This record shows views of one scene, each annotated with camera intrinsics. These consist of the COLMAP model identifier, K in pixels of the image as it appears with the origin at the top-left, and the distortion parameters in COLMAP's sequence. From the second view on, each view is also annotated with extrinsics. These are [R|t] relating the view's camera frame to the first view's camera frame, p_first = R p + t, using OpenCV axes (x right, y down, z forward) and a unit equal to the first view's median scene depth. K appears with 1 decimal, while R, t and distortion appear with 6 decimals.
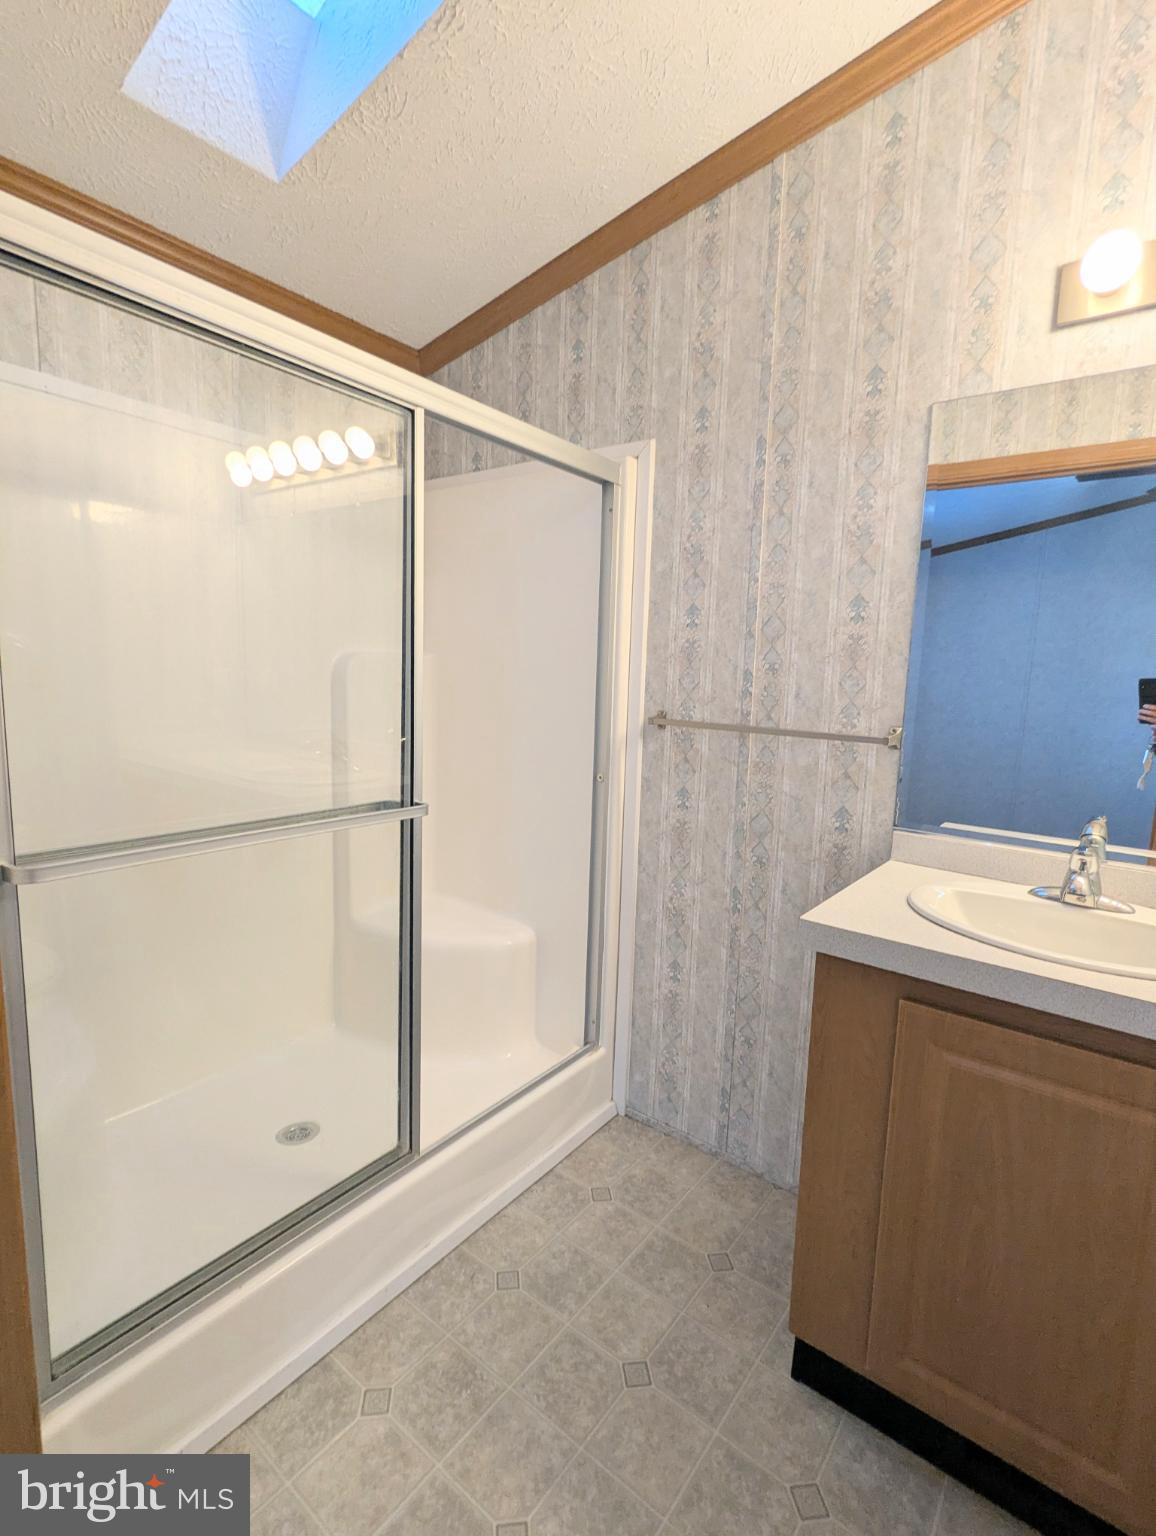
lens RADIAL K [[727.2, 0, 570.9], [0, 727.2, 766.0], [0, 0, 1]] dist [-0.002012, -0.000653]
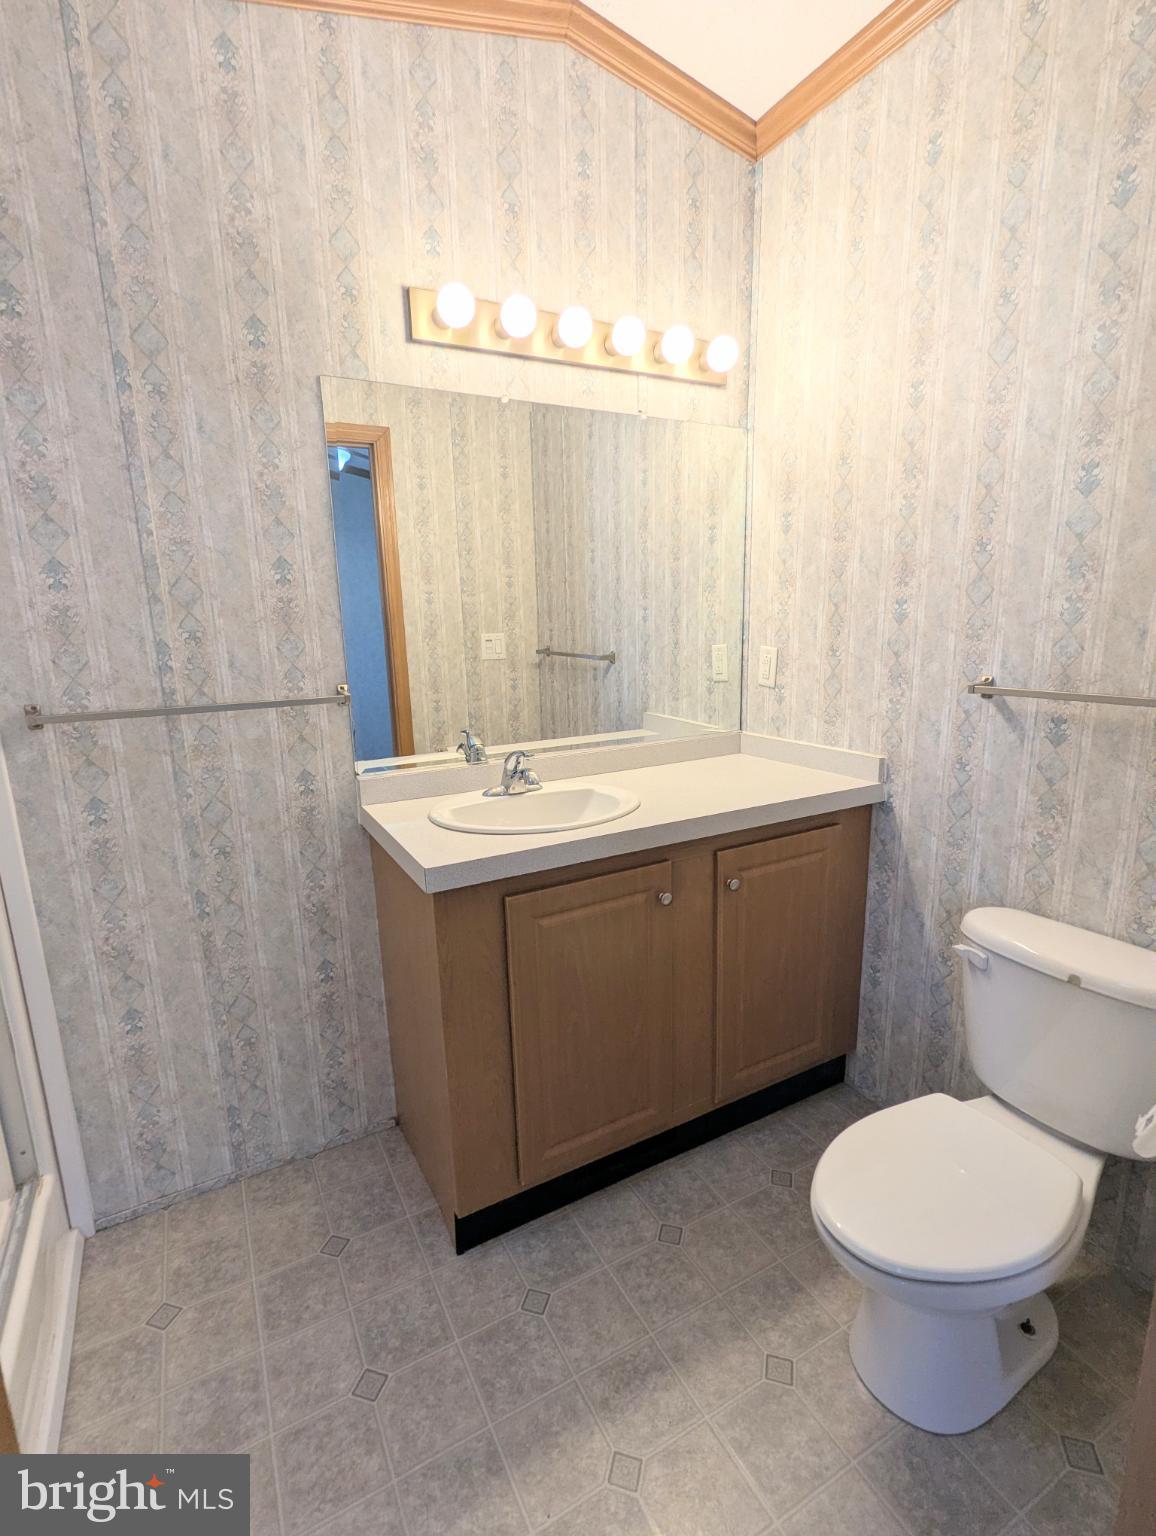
lens RADIAL K [[730.8, 0, 581.4], [0, 730.8, 766.2], [0, 0, 1]] dist [-0.001163, 0.000265]
pose [[0.392555, -0.230128, 0.890473, -0.366187], [0.157605, 0.970701, 0.181384, -0.070149], [-0.906124, 0.069140, 0.417323, 0.220255]]
